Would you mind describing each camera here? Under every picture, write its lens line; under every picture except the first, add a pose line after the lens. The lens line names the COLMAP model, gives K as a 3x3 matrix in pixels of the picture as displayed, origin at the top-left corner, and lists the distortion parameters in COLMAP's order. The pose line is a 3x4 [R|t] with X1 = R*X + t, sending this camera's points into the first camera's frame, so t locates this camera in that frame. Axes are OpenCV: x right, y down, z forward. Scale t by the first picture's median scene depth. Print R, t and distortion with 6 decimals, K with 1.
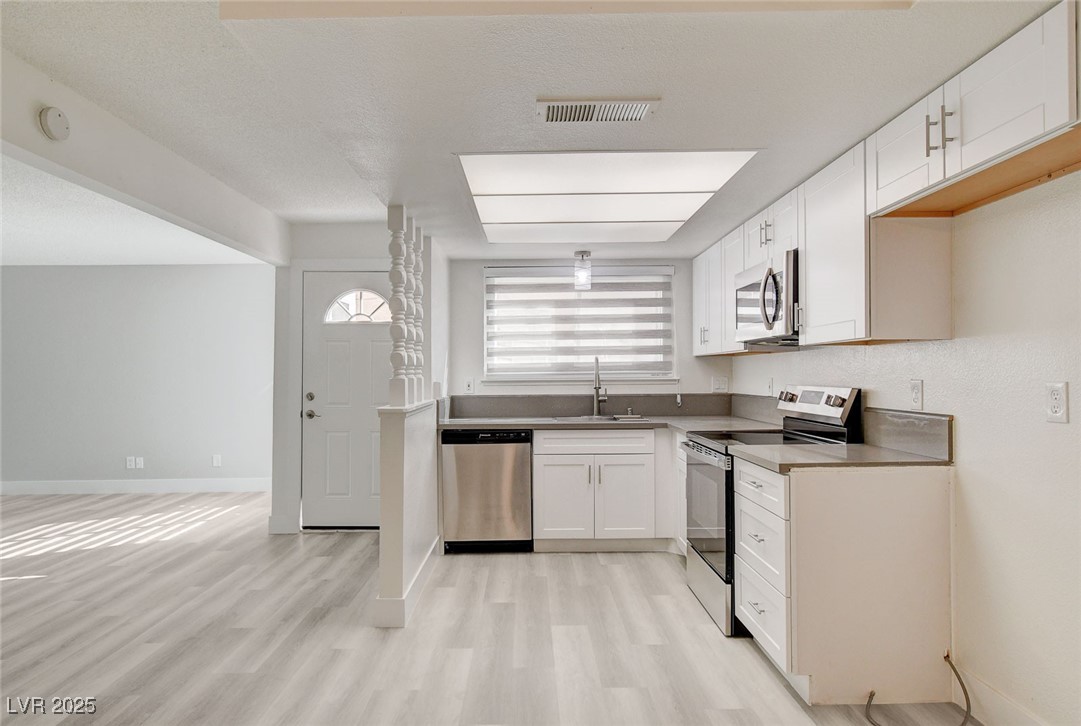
lens RADIAL K [[643.0, 0, 535.0], [0, 643.0, 374.4], [0, 0, 1]] dist [-0.009330, 0.010937]
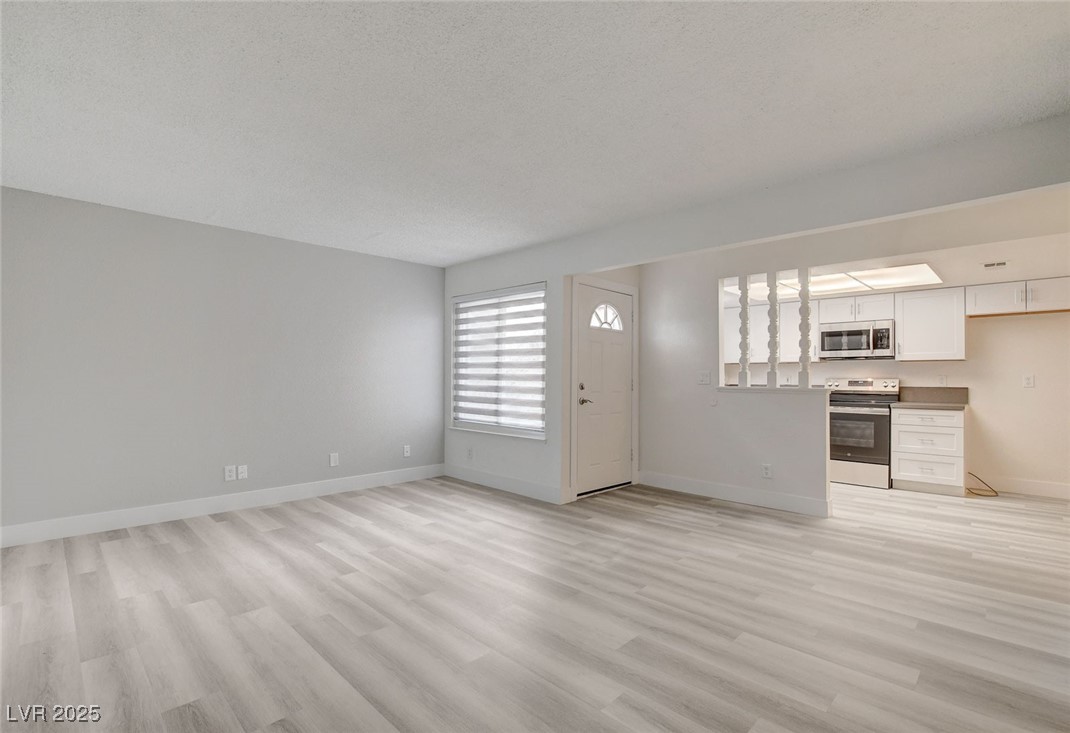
lens RADIAL K [[500.9, 0, 532.2], [0, 500.9, 373.6], [0, 0, 1]] dist [-0.022912, 0.000726]
pose [[0.710636, 0.016138, 0.703375, -1.256820], [-0.008443, 0.999861, -0.014410, 0.028049], [-0.703509, 0.004301, 0.710673, 0.450058]]
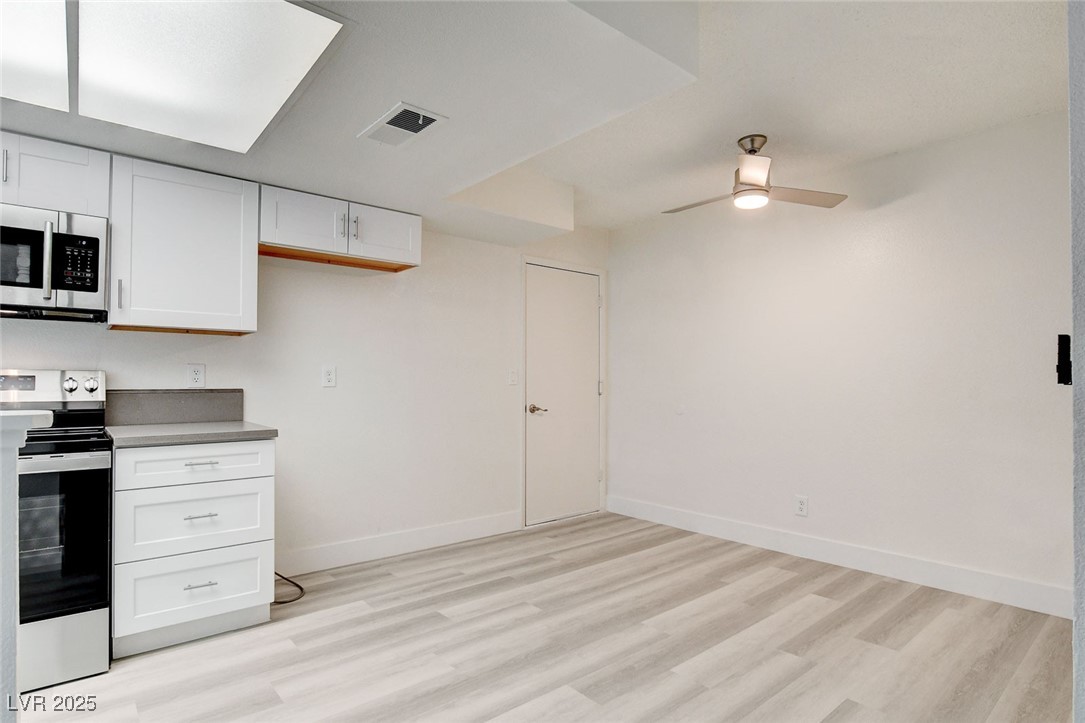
lens RADIAL K [[563.5, 0, 540.3], [0, 563.5, 370.9], [0, 0, 1]] dist [-0.028073, 0.004296]
pose [[-0.635884, 0.017789, 0.771580, -0.419376], [0.001842, 0.999766, -0.021533, 0.028673], [-0.771783, -0.012271, -0.635768, 0.714461]]
